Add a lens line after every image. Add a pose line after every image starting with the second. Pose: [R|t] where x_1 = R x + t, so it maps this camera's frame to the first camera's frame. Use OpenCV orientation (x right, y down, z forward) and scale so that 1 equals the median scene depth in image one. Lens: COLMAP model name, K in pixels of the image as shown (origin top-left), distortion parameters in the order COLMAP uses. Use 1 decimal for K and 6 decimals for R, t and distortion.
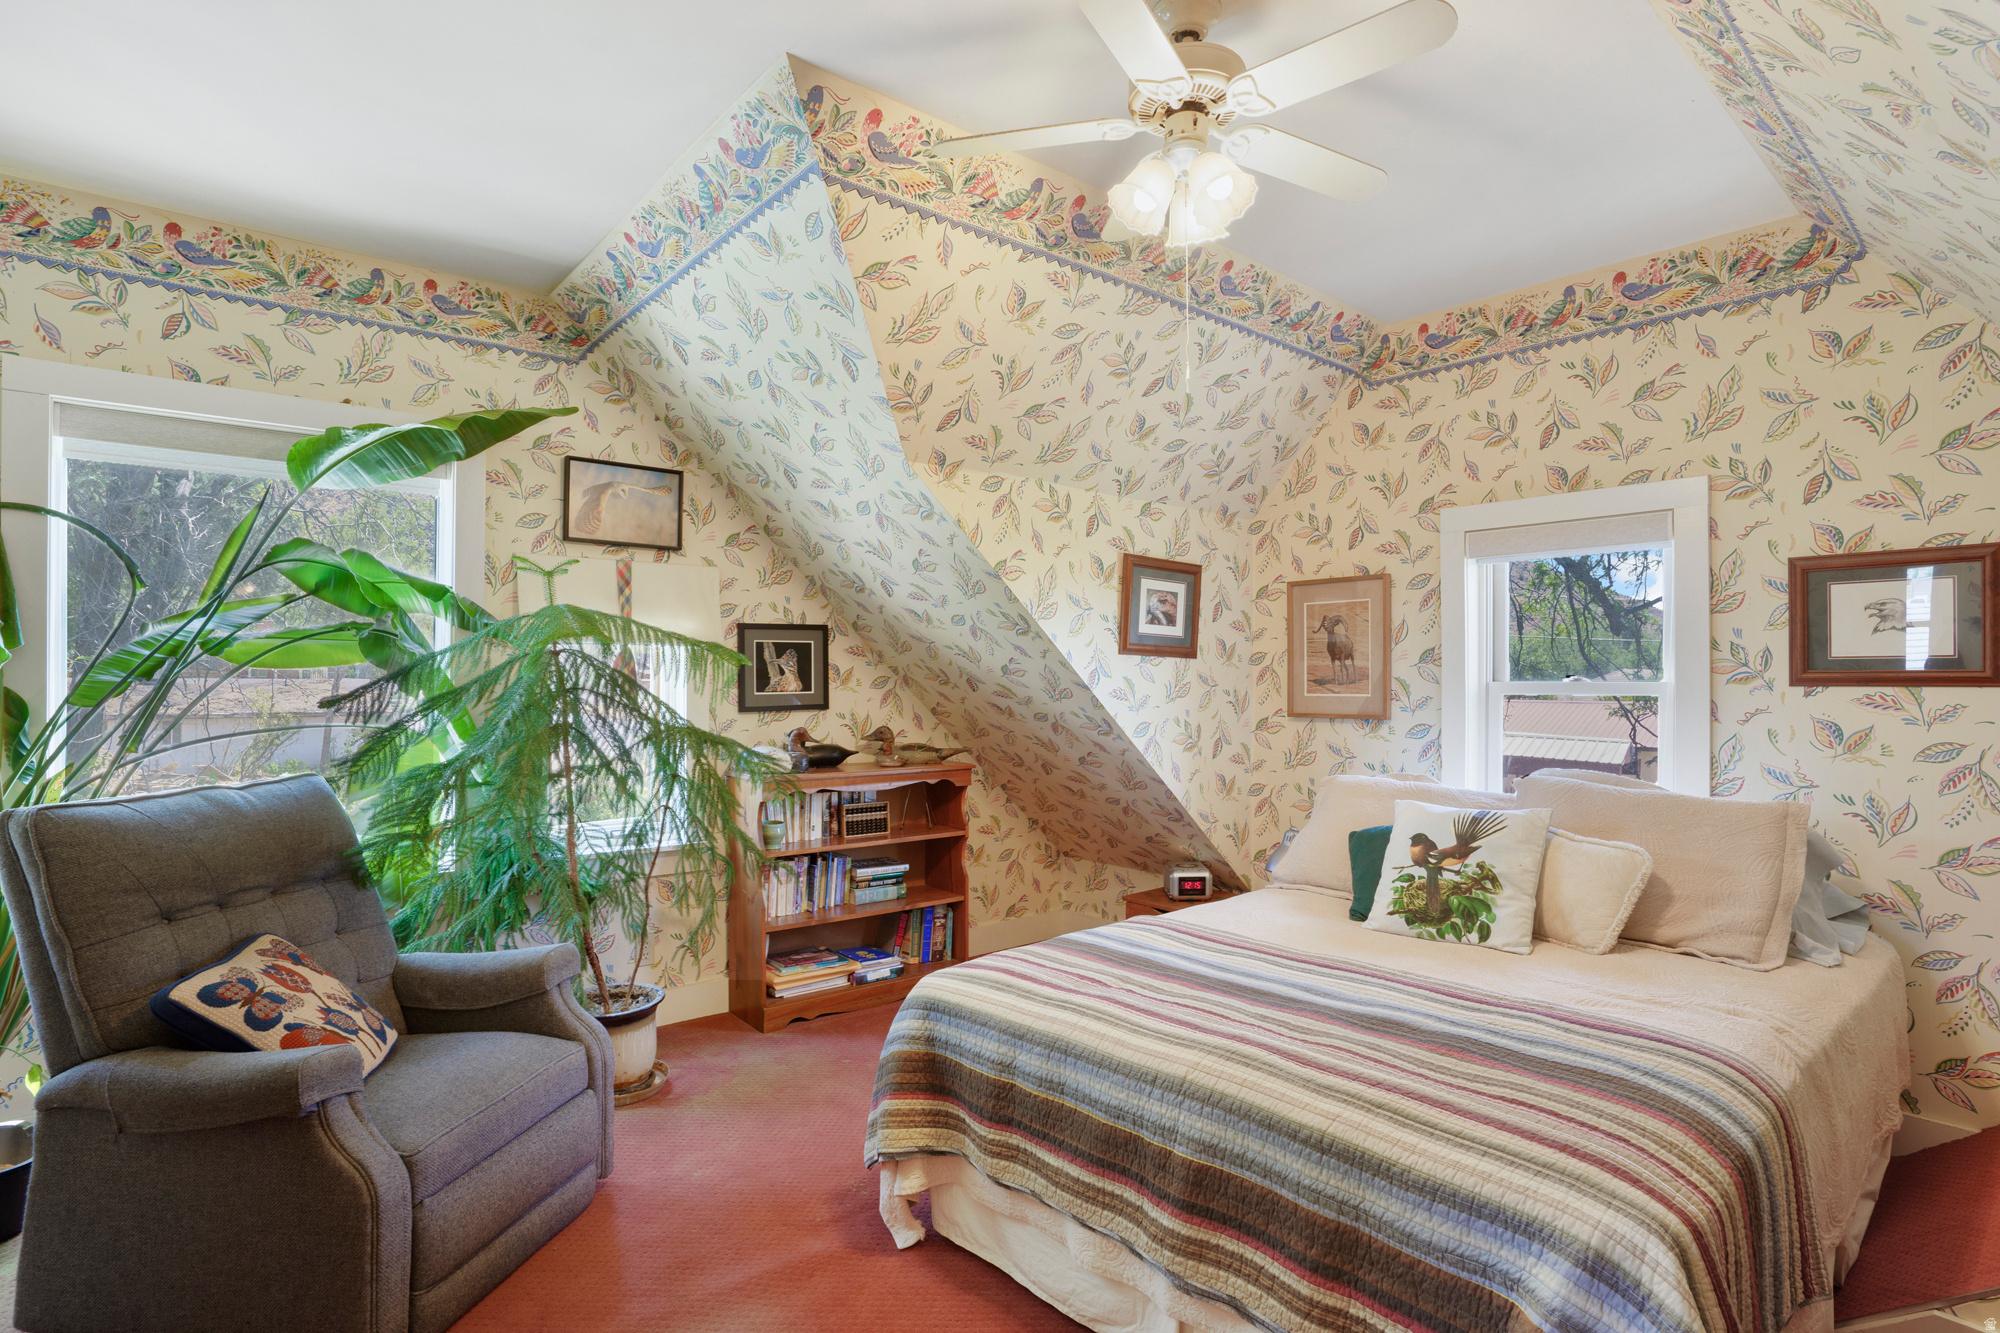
lens RADIAL K [[1019.4, 0, 993.2], [0, 1019.4, 673.6], [0, 0, 1]] dist [-0.073728, 0.031133]
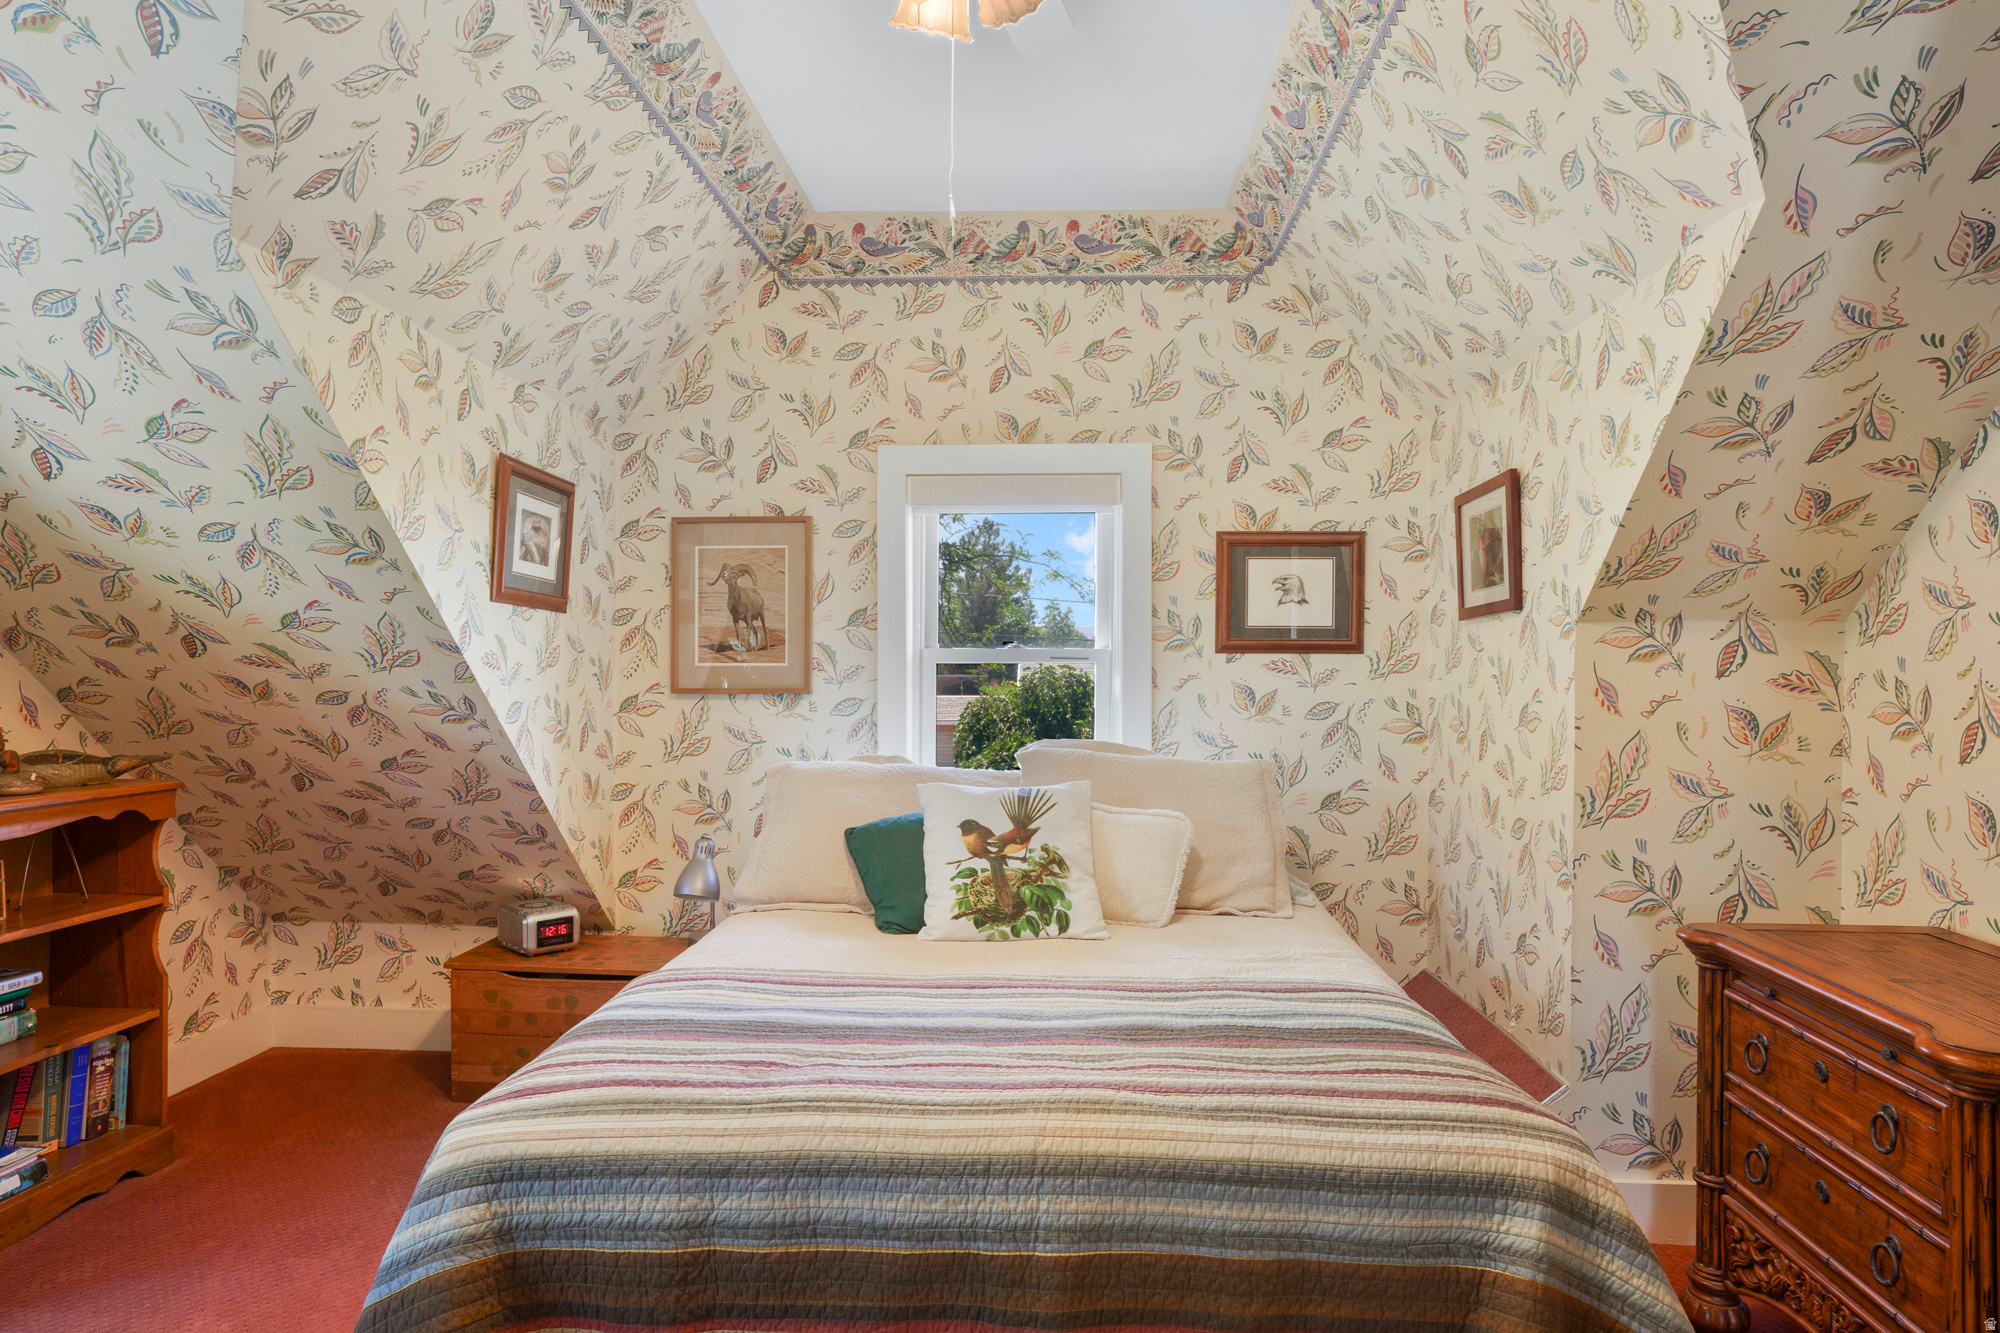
lens RADIAL K [[1246.4, 0, 1019.8], [0, 1246.4, 663.7], [0, 0, 1]] dist [-0.037020, 0.029871]
pose [[0.683684, 0.004320, 0.729766, -0.293932], [-0.008516, 0.999962, 0.002058, 0.021999], [-0.729729, -0.007622, 0.683694, 0.226665]]
